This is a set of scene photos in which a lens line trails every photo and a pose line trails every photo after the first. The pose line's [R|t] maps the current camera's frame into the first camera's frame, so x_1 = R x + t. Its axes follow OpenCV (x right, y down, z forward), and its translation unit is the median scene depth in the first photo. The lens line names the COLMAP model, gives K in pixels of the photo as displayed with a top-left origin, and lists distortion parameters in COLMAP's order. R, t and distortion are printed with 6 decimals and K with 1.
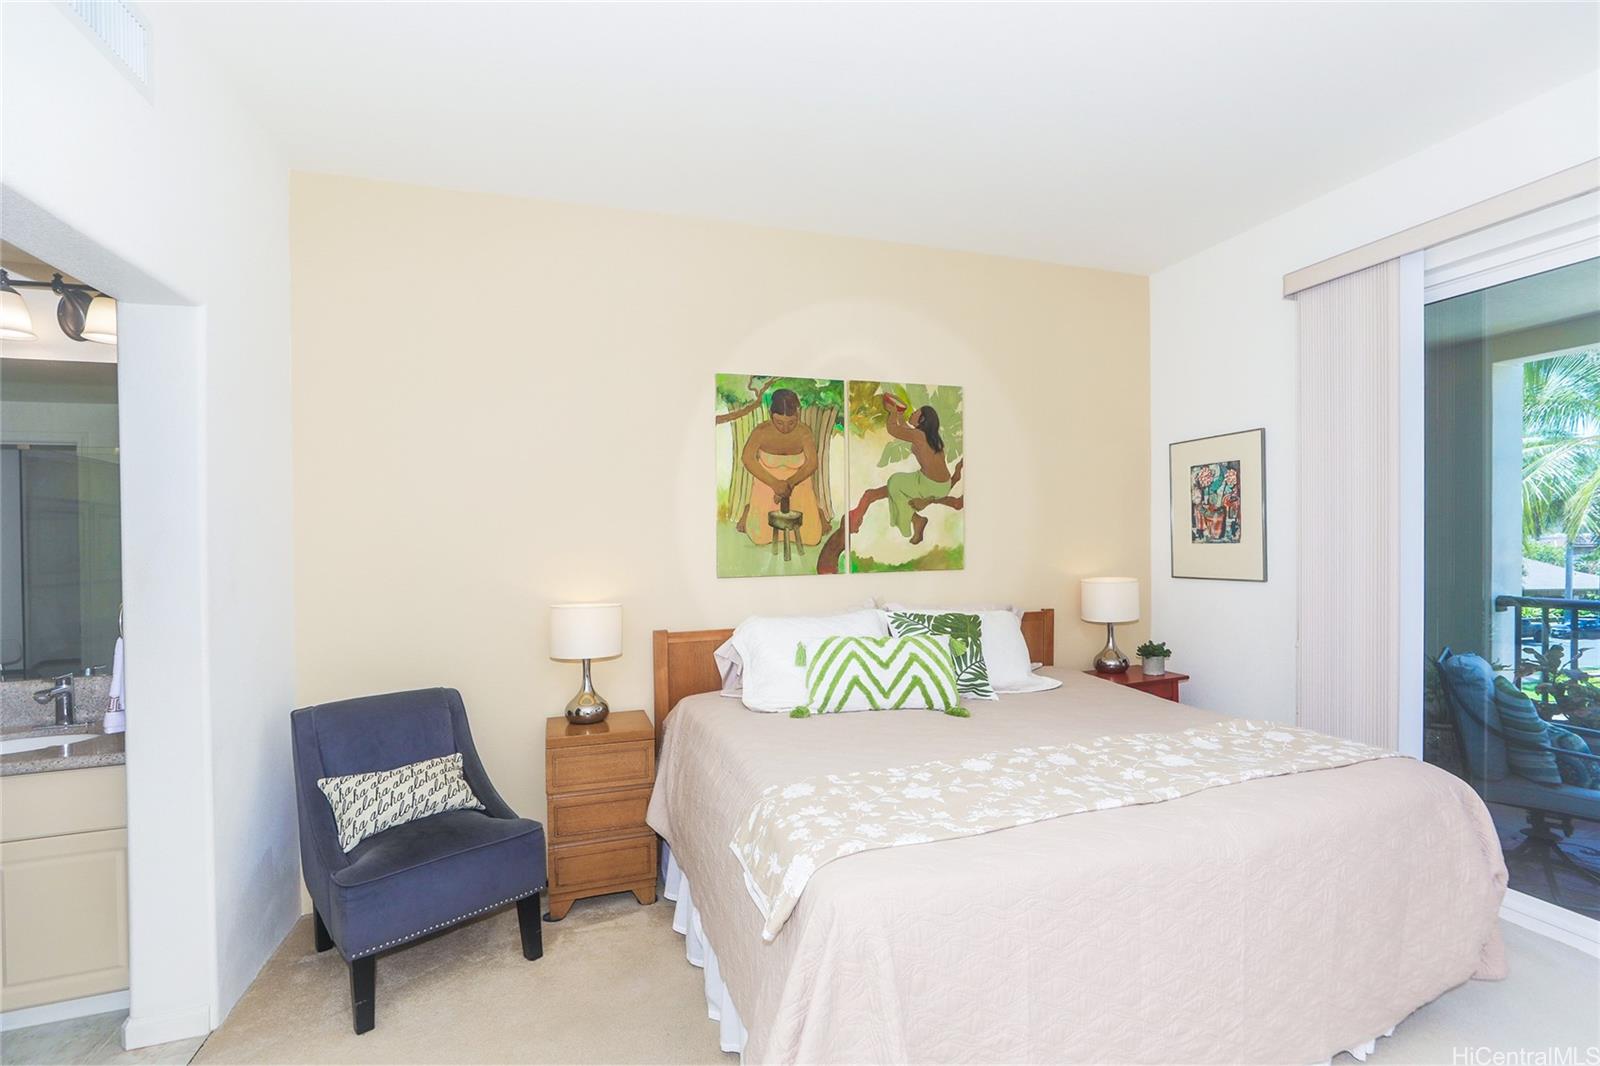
lens RADIAL K [[753.7, 0, 800.0], [0, 753.7, 533.0], [0, 0, 1]] dist [-0.035387, 0.016641]
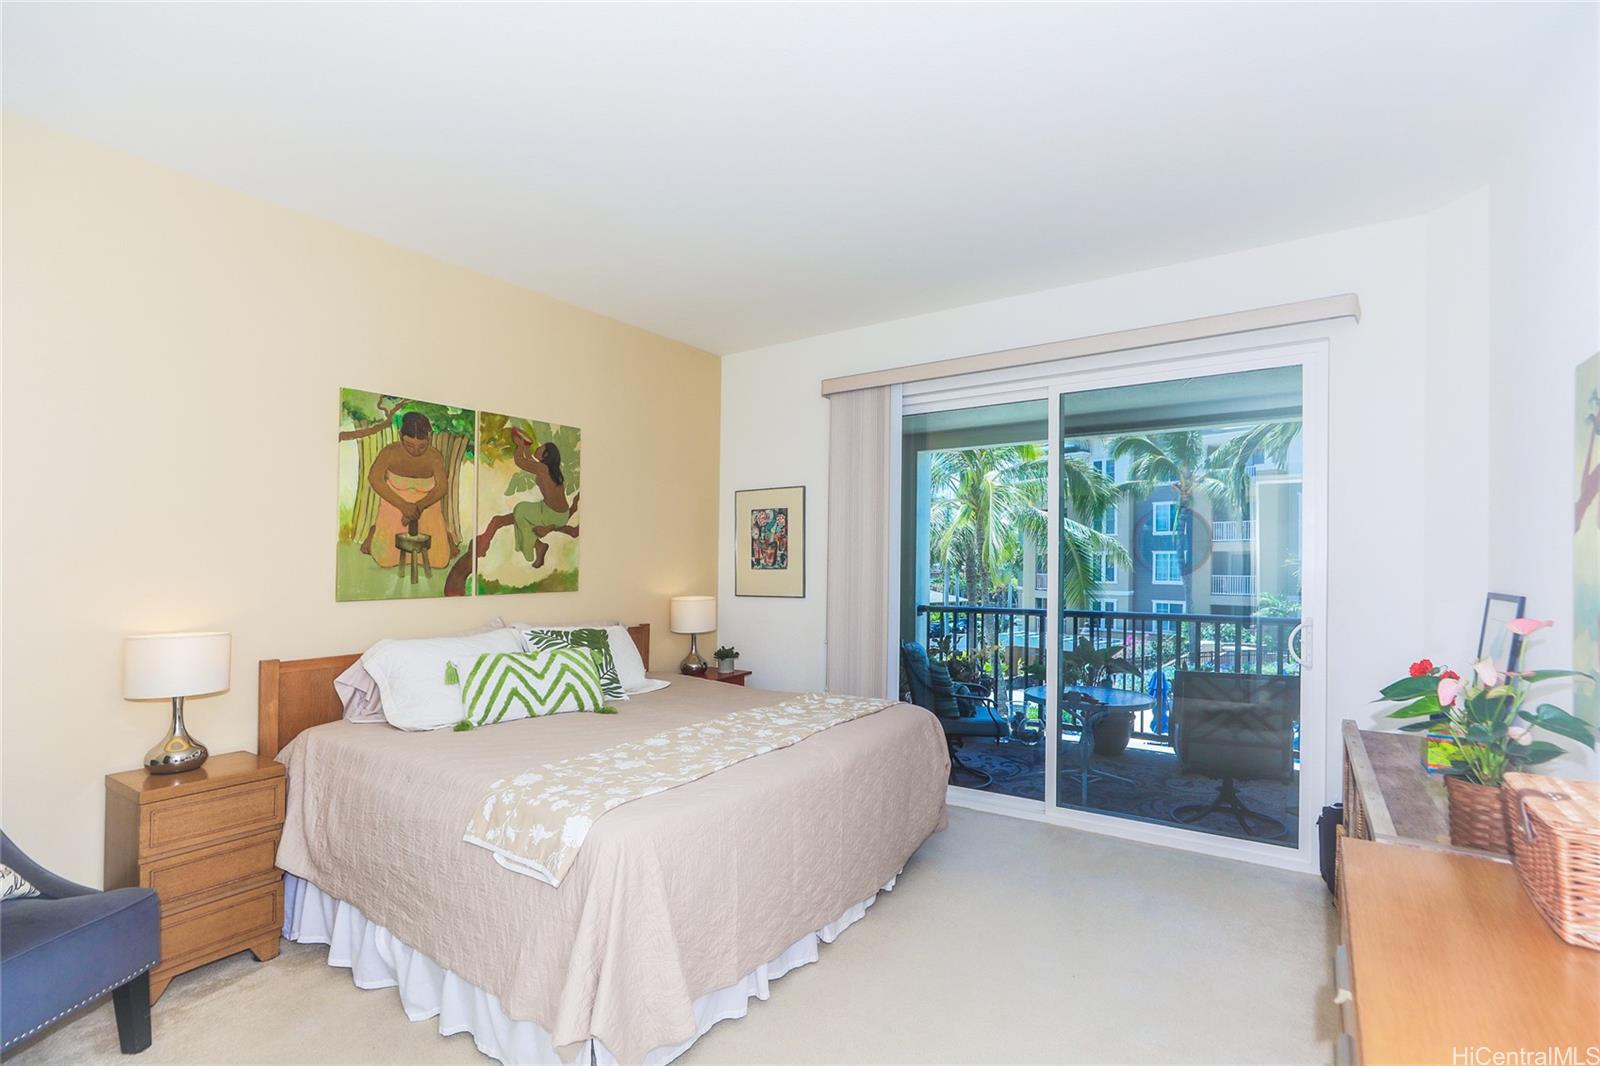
lens RADIAL K [[753.7, 0, 800.0], [0, 753.7, 533.0], [0, 0, 1]] dist [-0.035387, 0.016641]
pose [[0.801735, 0.036040, 0.596592, -0.212252], [-0.016570, 0.999137, -0.038089, -0.000751], [-0.597450, 0.020652, 0.801641, -0.109585]]
